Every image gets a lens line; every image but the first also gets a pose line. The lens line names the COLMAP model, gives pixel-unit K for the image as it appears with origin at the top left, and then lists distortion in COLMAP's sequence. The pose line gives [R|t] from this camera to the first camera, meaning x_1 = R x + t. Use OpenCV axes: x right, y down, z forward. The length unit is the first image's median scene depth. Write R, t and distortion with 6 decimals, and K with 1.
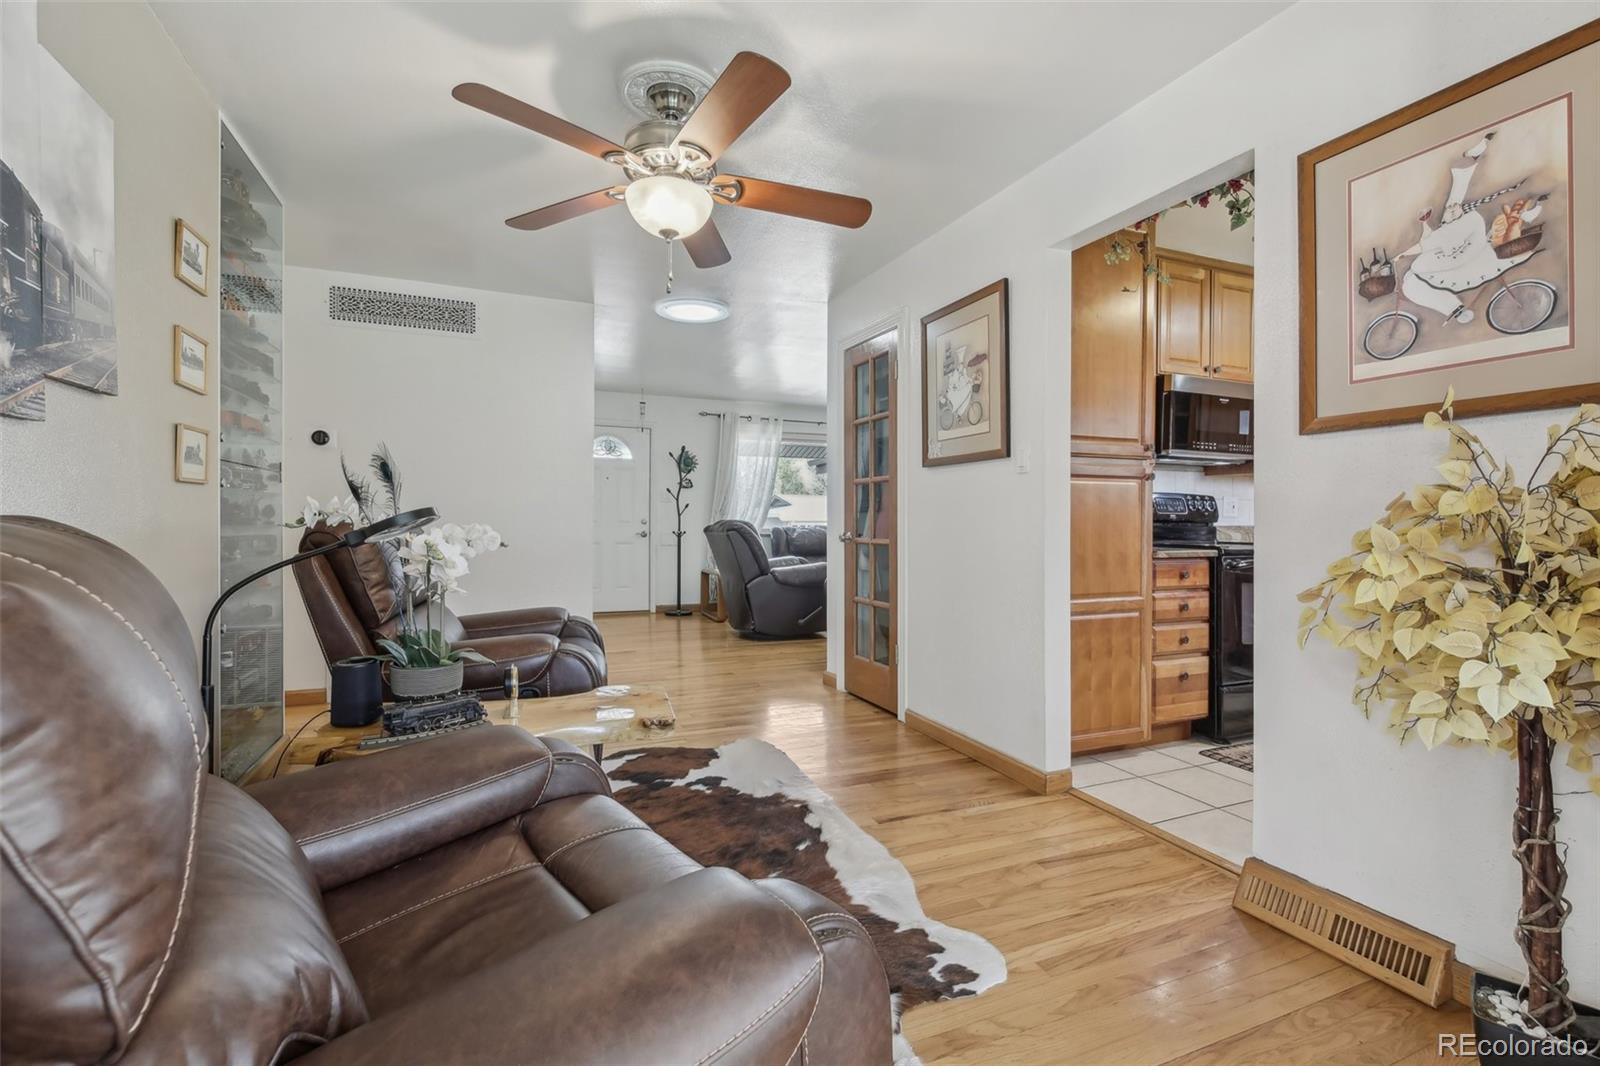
lens RADIAL K [[697.2, 0, 790.6], [0, 697.2, 521.4], [0, 0, 1]] dist [0.001826, 0.000024]
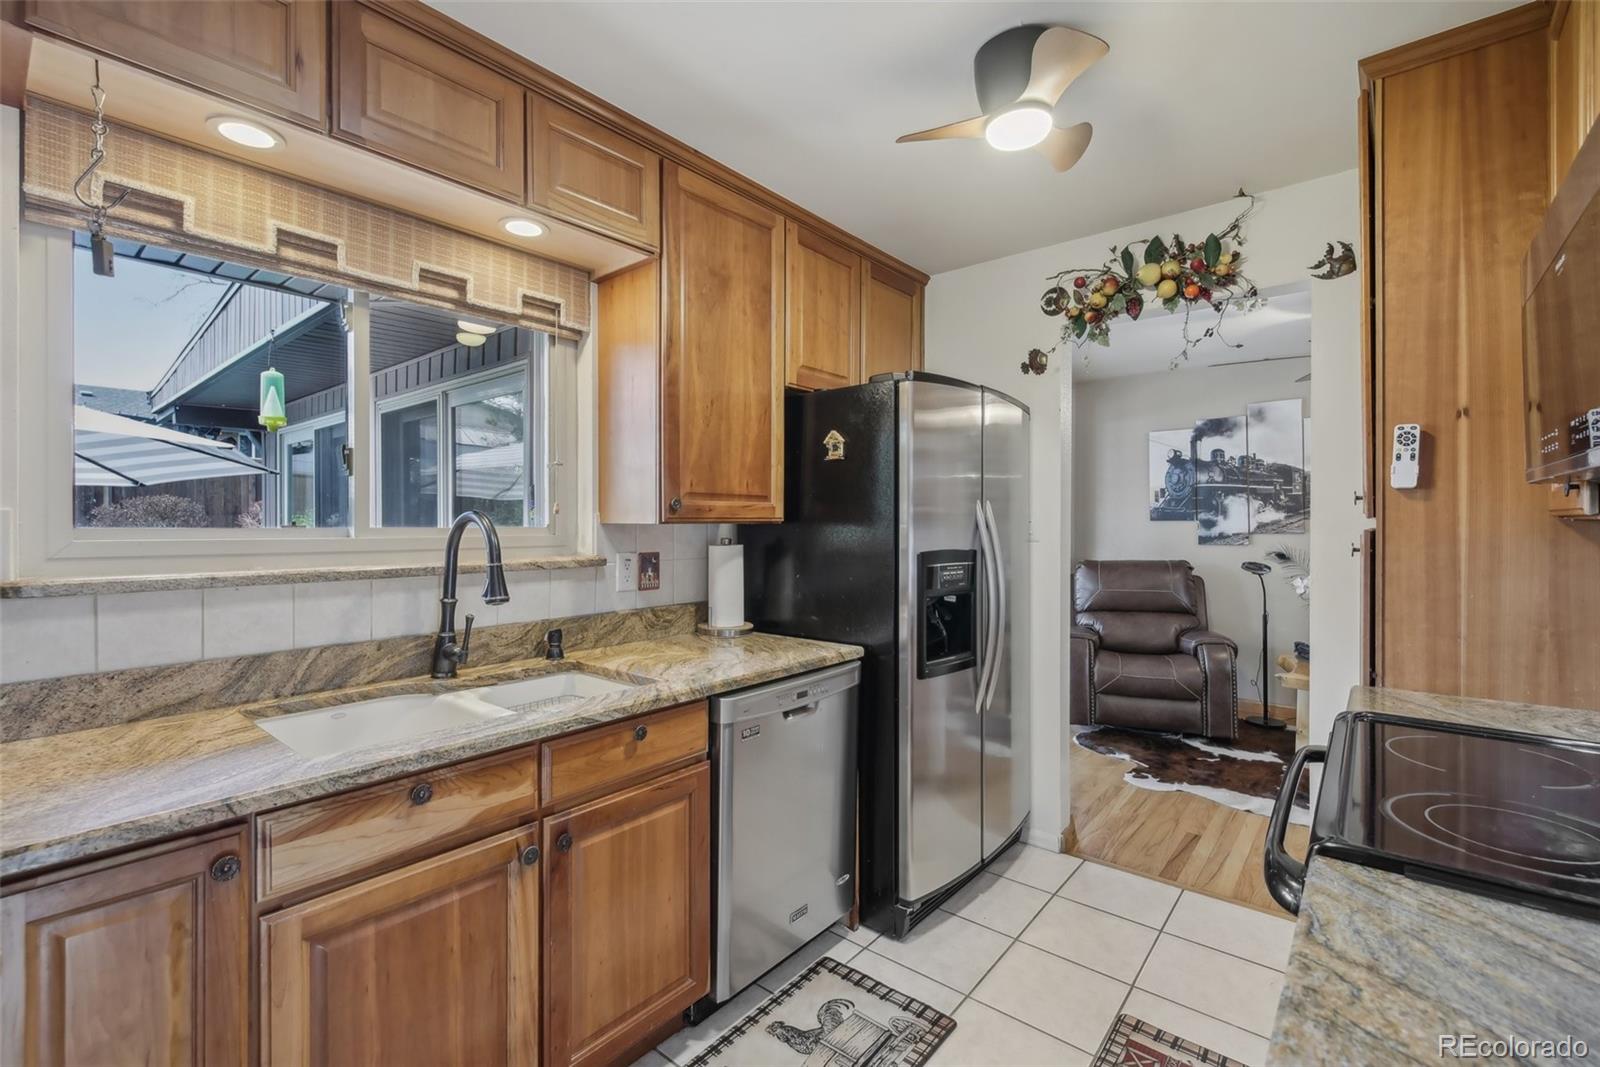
lens RADIAL K [[697.2, 0, 795.4], [0, 697.2, 522.5], [0, 0, 1]] dist [0.001826, 0.000024]
pose [[-0.887803, 0.000701, -0.460224, 1.318280], [-0.002341, 0.999979, 0.006038, -0.100957], [0.460218, 0.006438, -0.887783, 1.449058]]
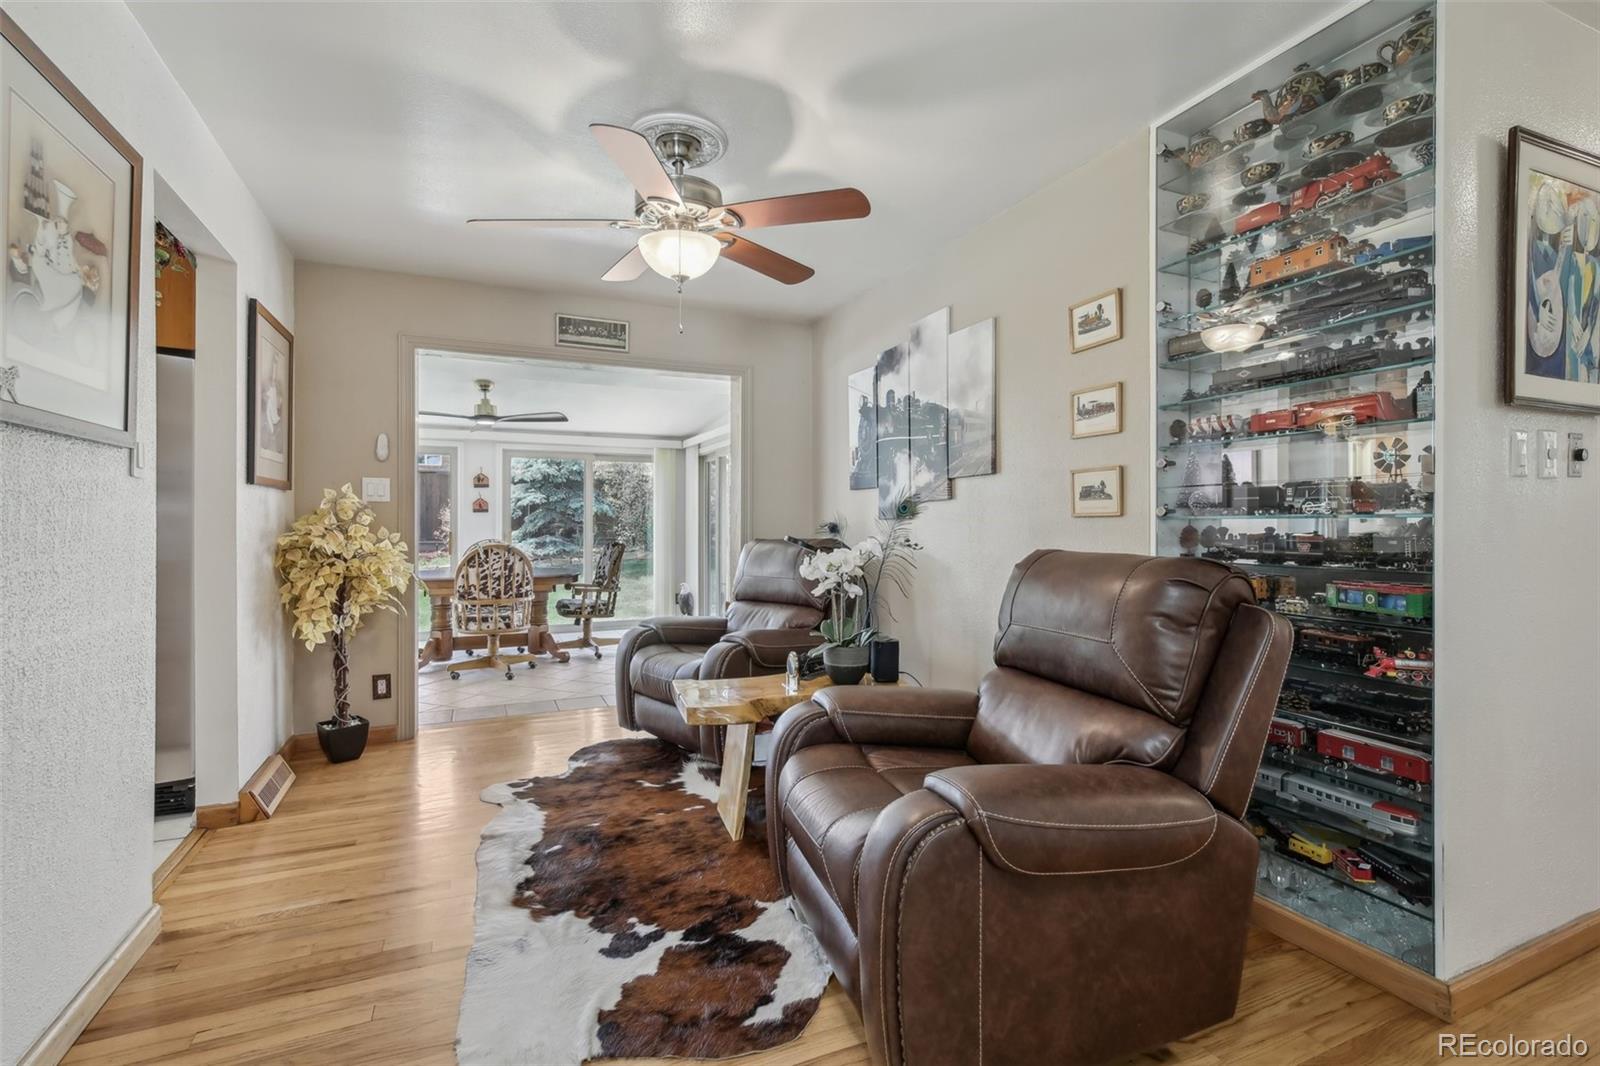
lens RADIAL K [[697.2, 0, 793.8], [0, 697.2, 532.3], [0, 0, 1]] dist [0.001826, 0.000024]
pose [[-0.999647, -0.002546, -0.026450, -0.259331], [-0.003001, 0.999848, 0.017169, -0.032636], [0.026403, 0.017243, -0.999503, 1.682347]]
